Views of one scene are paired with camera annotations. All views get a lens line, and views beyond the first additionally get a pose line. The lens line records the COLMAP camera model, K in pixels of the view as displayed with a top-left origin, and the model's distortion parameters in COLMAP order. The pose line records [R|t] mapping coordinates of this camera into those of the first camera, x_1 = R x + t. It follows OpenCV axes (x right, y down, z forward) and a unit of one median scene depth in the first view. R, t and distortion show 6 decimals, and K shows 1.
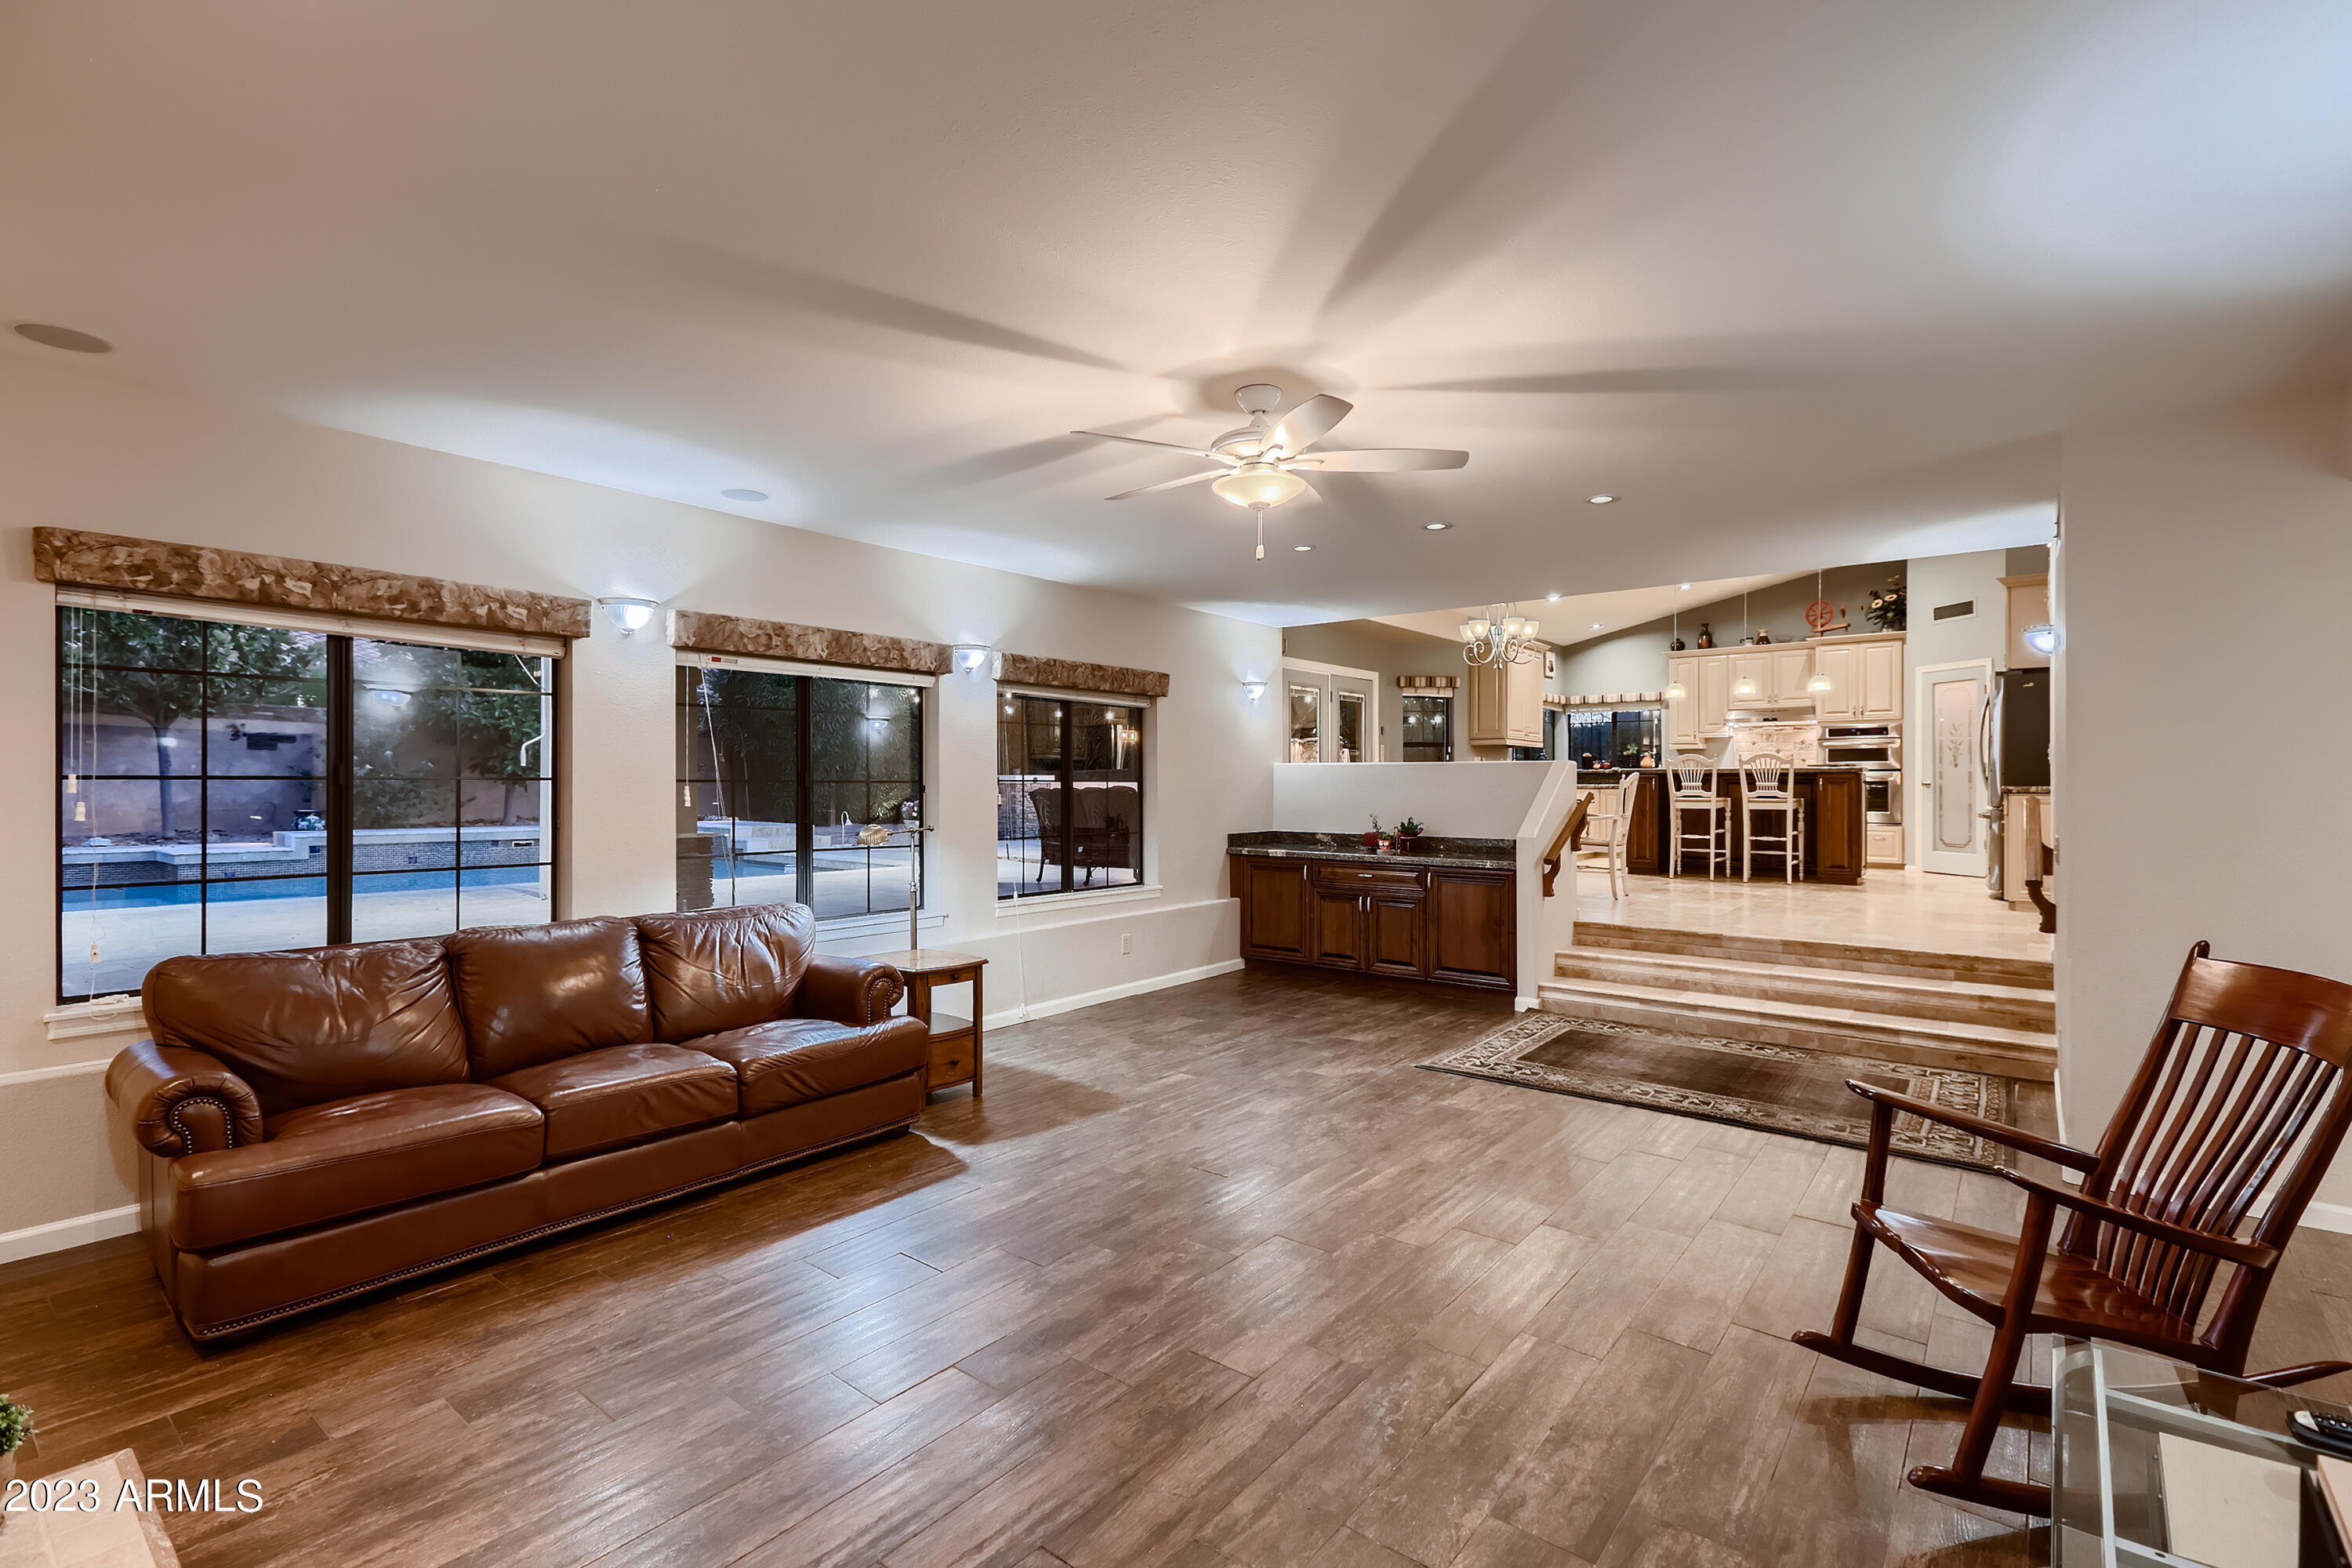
lens RADIAL K [[1058.0, 0, 1177.7], [0, 1058.0, 786.8], [0, 0, 1]] dist [-0.003319, -0.000351]
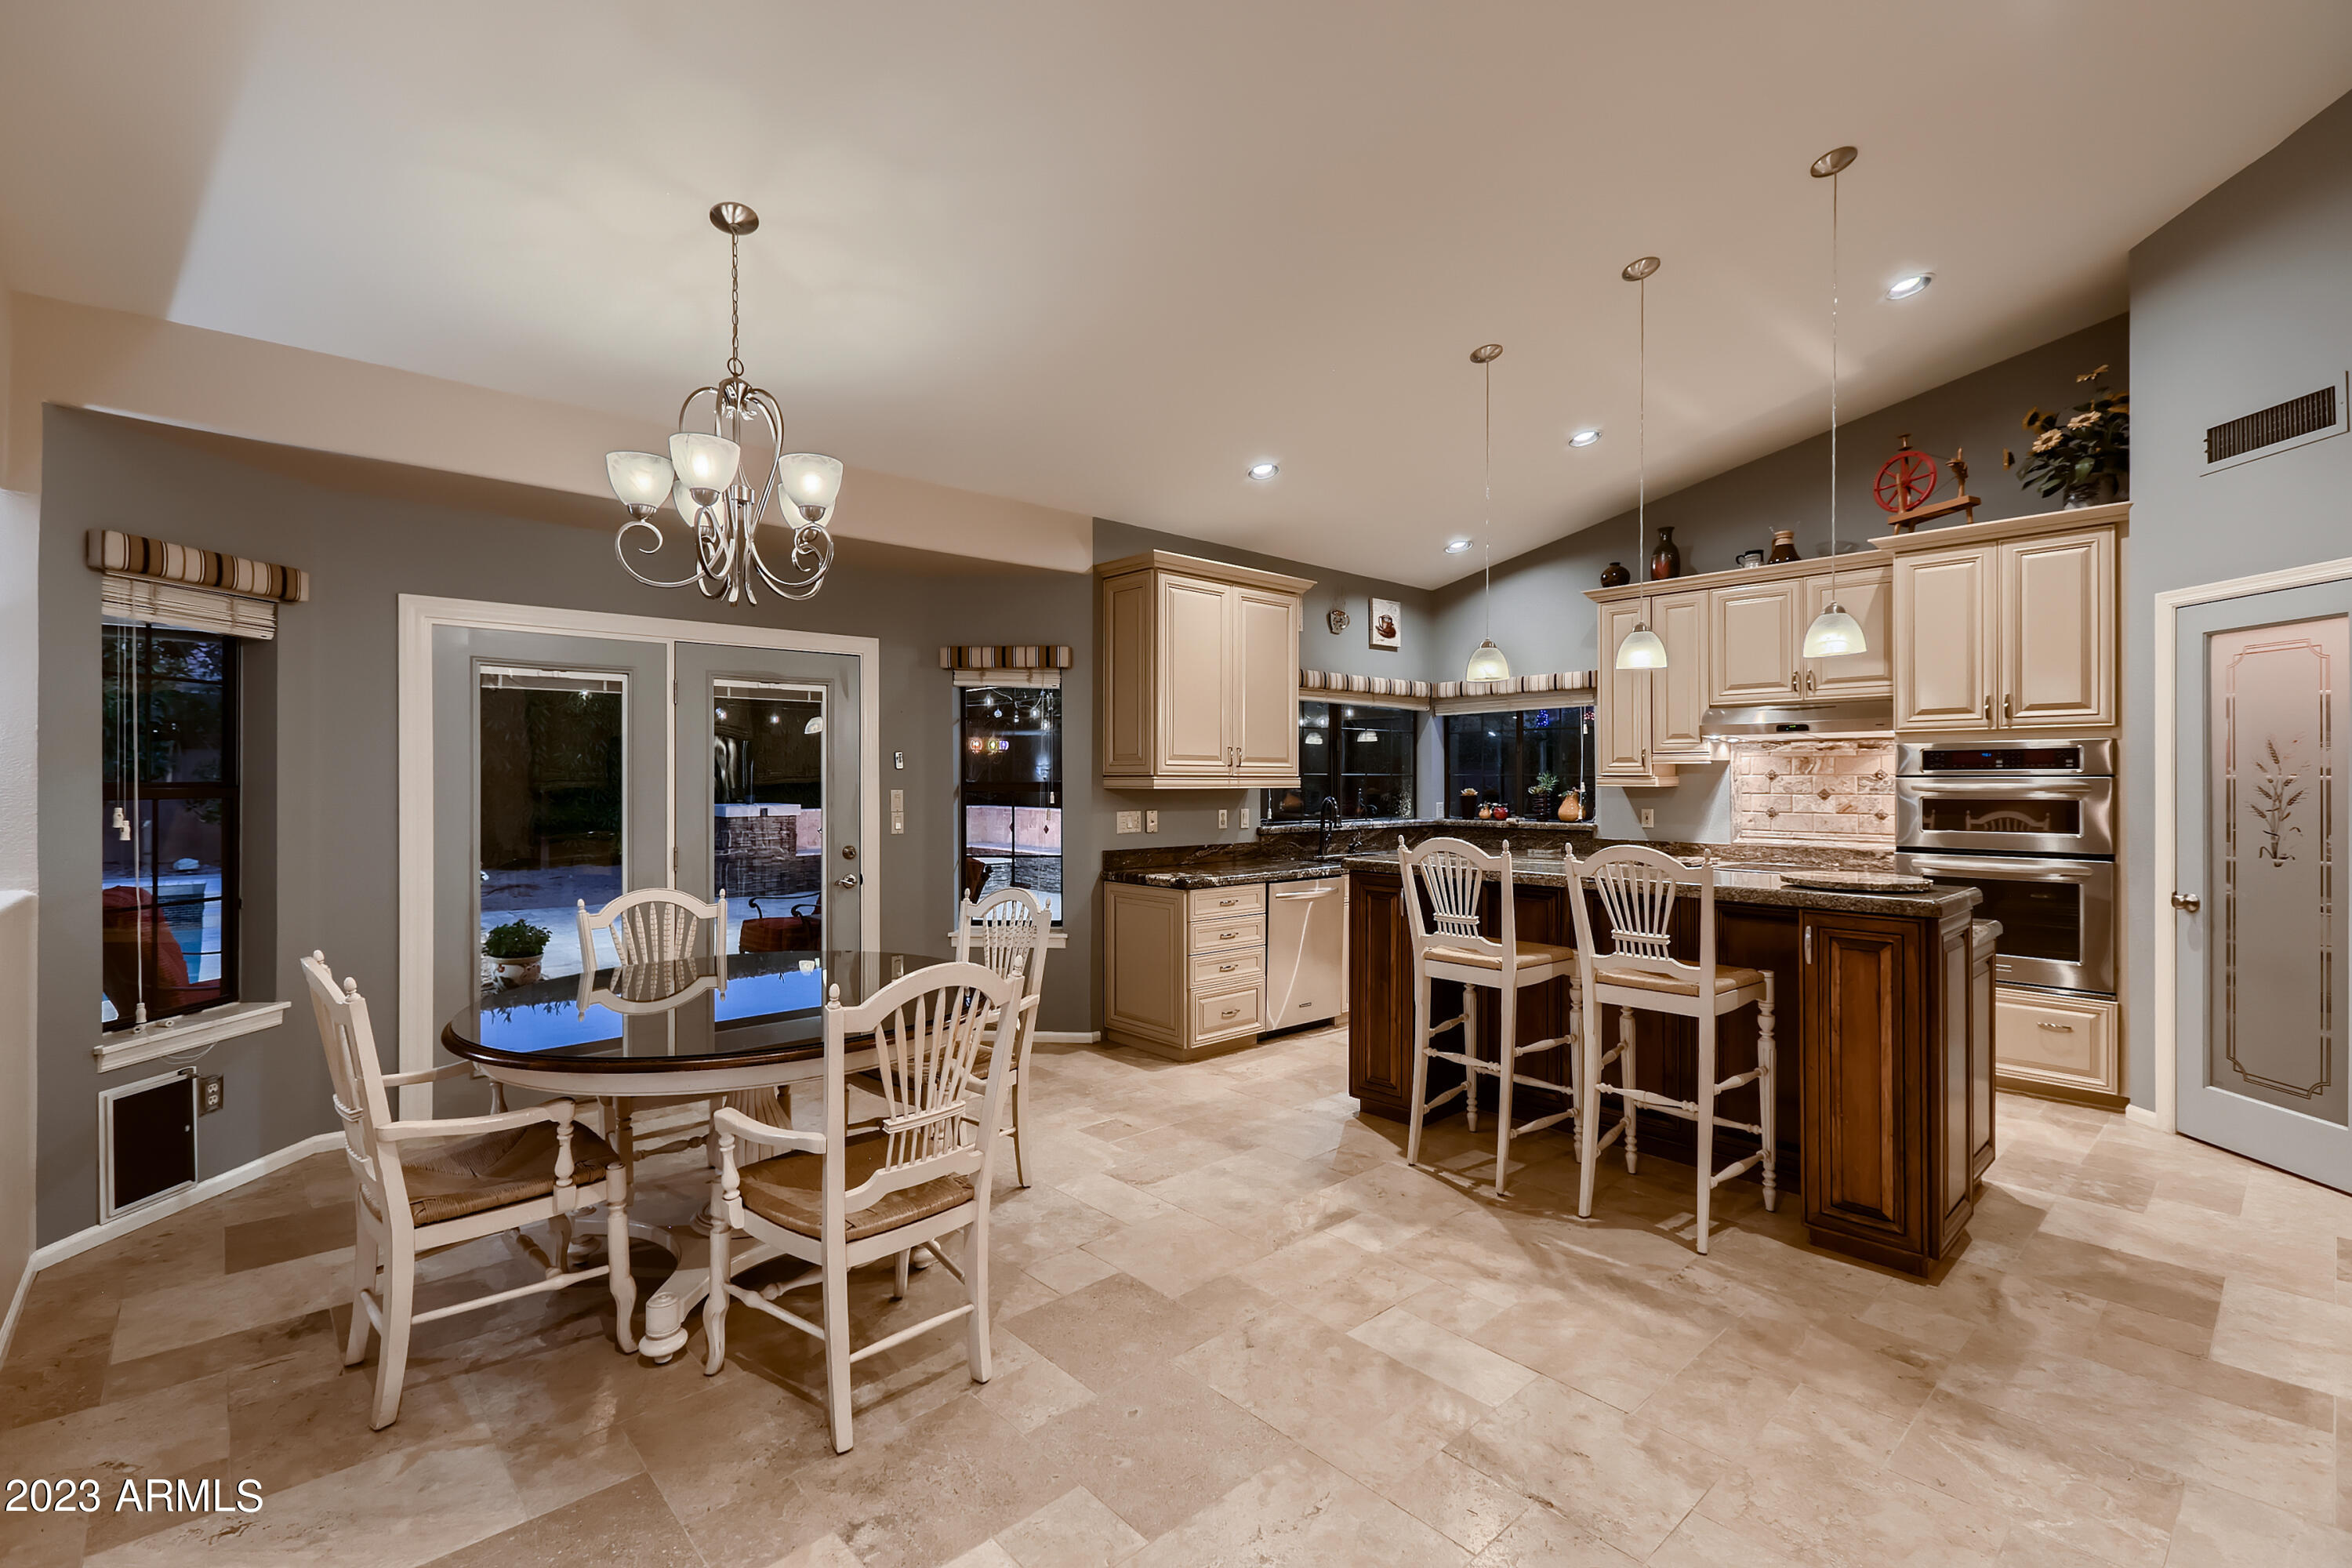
lens RADIAL K [[1058.0, 0, 1173.9], [0, 1058.0, 777.7], [0, 0, 1]] dist [-0.003319, -0.000351]
pose [[0.987081, -0.000838, -0.160222, 0.395819], [0.000550, 0.999998, -0.001846, -0.044393], [0.160224, 0.001734, 0.987079, 0.547441]]
